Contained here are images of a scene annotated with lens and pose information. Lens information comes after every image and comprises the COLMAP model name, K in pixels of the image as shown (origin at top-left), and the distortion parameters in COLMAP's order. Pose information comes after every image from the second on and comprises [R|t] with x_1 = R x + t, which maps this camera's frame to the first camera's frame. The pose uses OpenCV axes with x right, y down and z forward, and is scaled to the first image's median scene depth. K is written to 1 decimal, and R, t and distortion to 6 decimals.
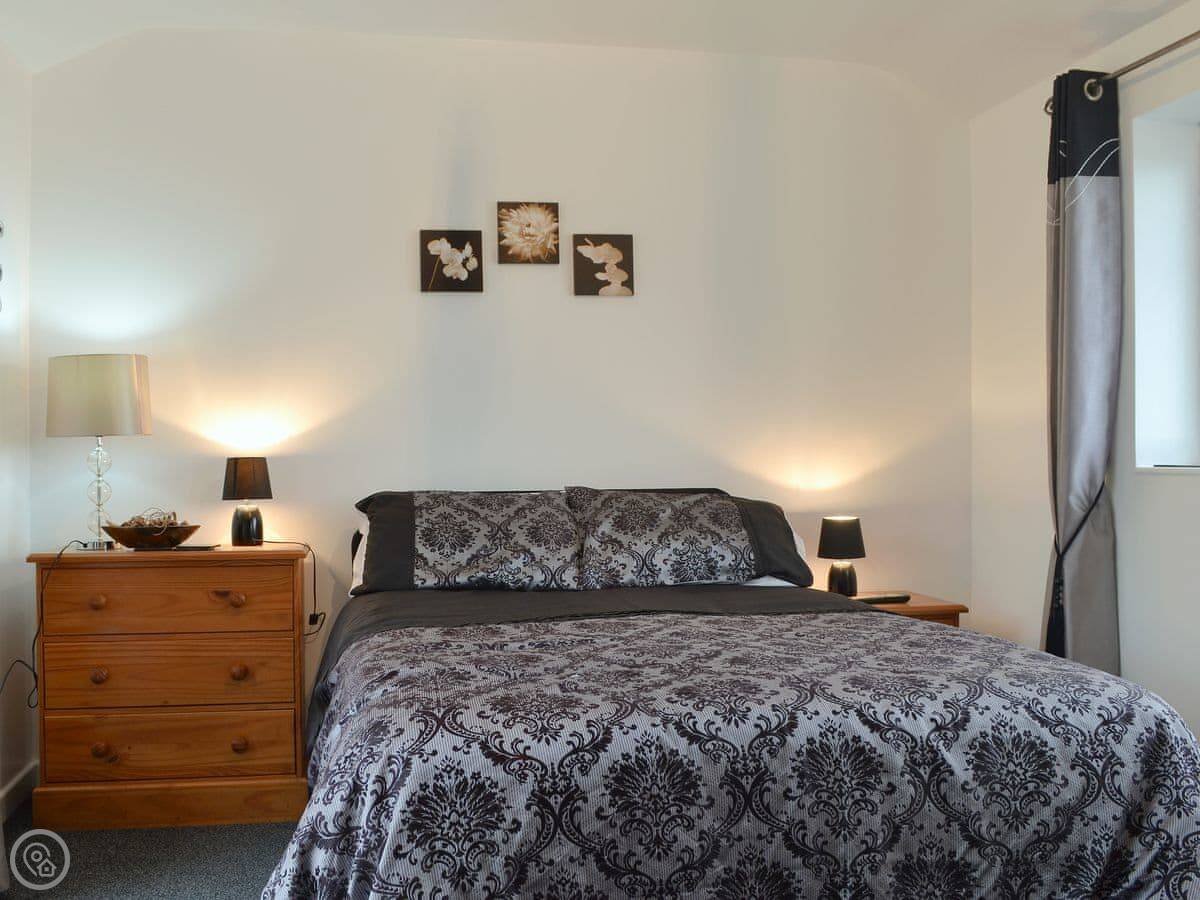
lens RADIAL K [[1124.8, 0, 600.0], [0, 1124.8, 450.0], [0, 0, 1]] dist [-0.074389, 0.001265]
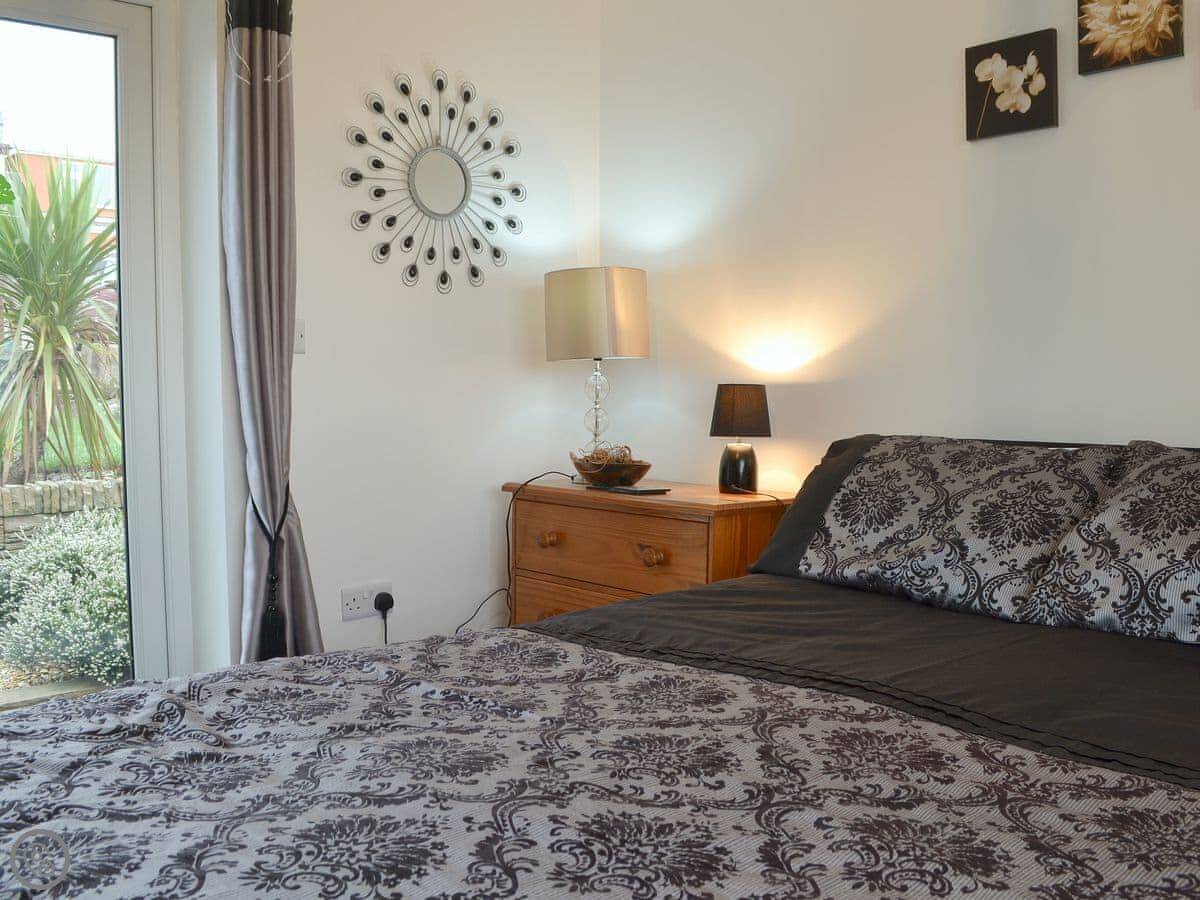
lens RADIAL K [[1124.8, 0, 600.0], [0, 1124.8, 450.0], [0, 0, 1]] dist [-0.074389, 0.001265]
pose [[0.532725, 0.057171, -0.844355, 0.315549], [-0.000378, 0.997732, 0.067317, -0.000593], [0.846289, -0.035542, 0.531538, 0.480875]]
